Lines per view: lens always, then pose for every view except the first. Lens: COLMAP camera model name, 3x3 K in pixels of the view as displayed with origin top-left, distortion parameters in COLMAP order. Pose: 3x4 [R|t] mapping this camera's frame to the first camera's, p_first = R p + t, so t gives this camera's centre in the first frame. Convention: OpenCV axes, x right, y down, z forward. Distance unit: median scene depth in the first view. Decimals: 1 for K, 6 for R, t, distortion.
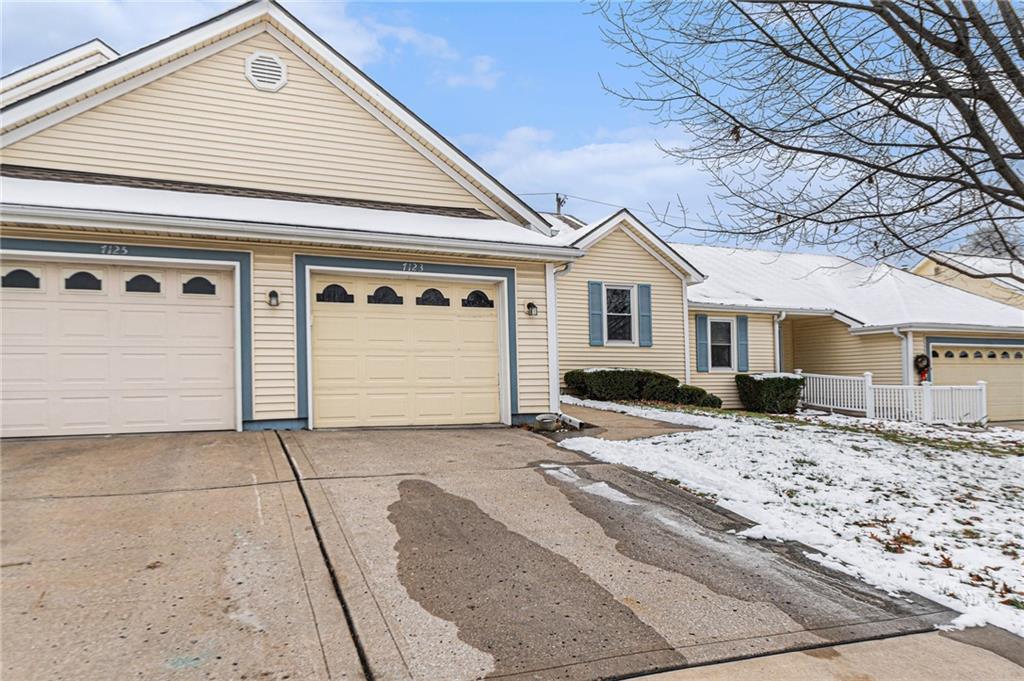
lens RADIAL K [[704.2, 0, 510.5], [0, 704.2, 290.9], [0, 0, 1]] dist [-0.001811, -0.000487]
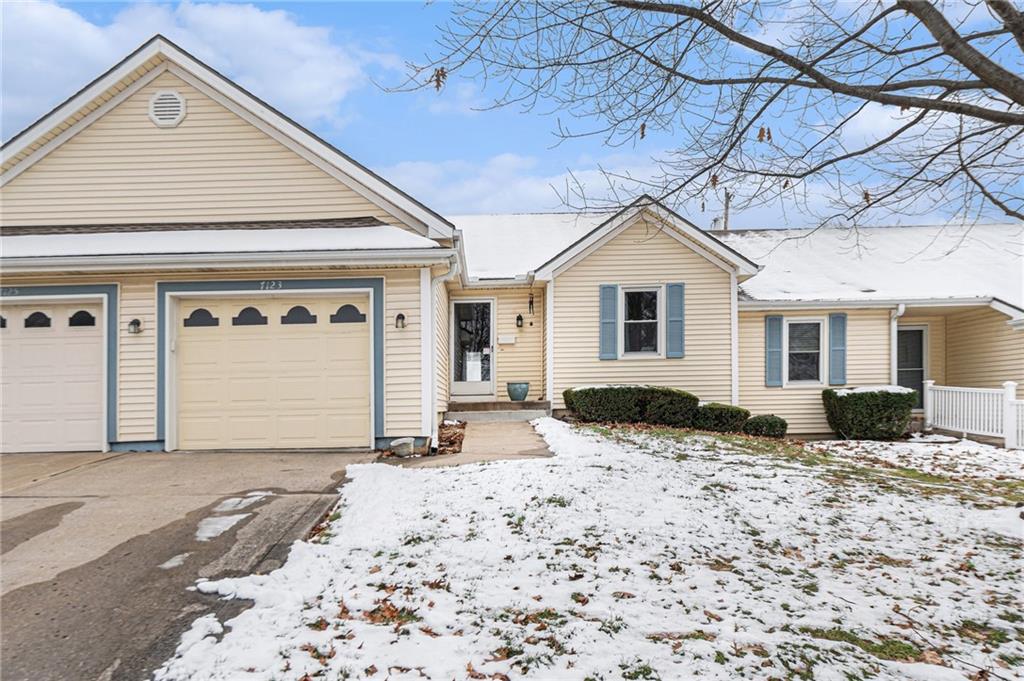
lens RADIAL K [[721.1, 0, 512.0], [0, 721.1, 340.5], [0, 0, 1]] dist [-0.003453, -0.001735]
pose [[0.911349, -0.051571, -0.408392, 0.533737], [0.065855, 0.997609, 0.020984, 0.040713], [0.406333, -0.046018, 0.912566, 0.221259]]
